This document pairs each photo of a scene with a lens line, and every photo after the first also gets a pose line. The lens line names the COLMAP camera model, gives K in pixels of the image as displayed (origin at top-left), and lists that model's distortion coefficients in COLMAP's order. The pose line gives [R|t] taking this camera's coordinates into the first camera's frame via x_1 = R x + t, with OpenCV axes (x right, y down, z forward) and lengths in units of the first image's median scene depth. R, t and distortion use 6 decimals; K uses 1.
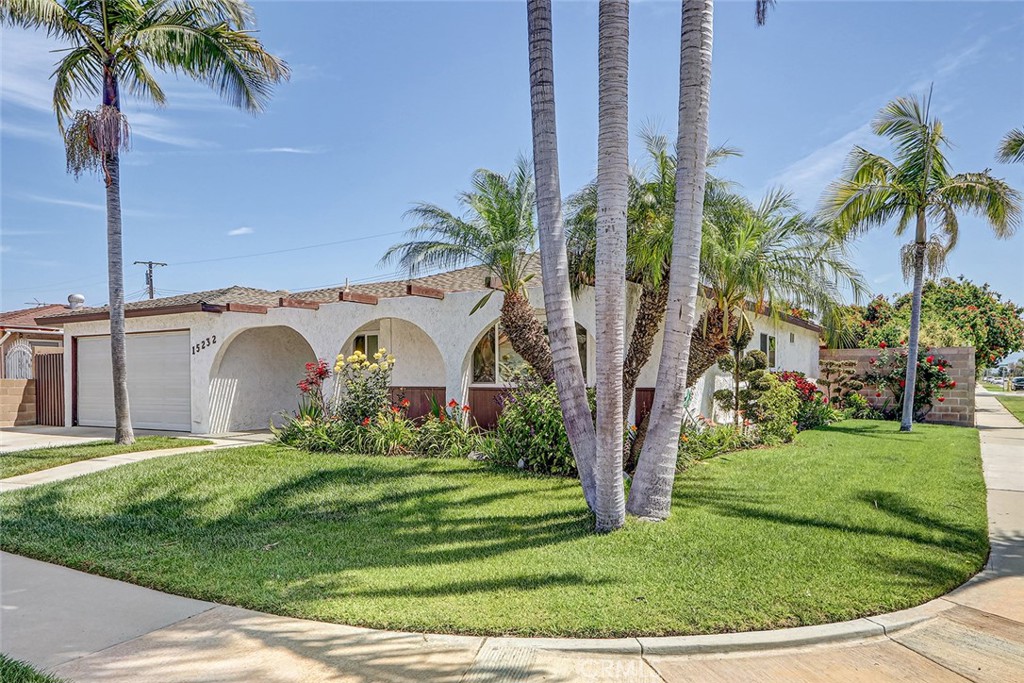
lens RADIAL K [[767.2, 0, 529.1], [0, 767.2, 271.3], [0, 0, 1]] dist [0.000404, 0.000298]
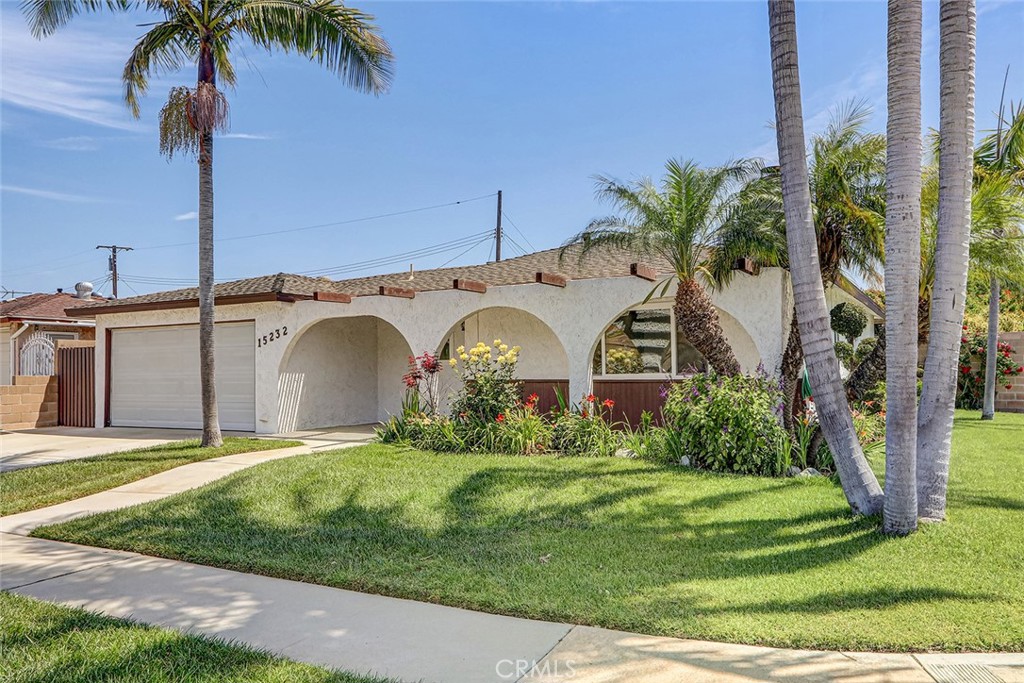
lens RADIAL K [[798.8, 0, 510.2], [0, 798.8, 212.9], [0, 0, 1]] dist [0.005119, 0.001838]
pose [[0.998474, 0.000152, 0.055225, -0.205024], [0.002704, 0.998662, -0.051634, -0.003971], [-0.055159, 0.051704, 0.997138, 0.008071]]
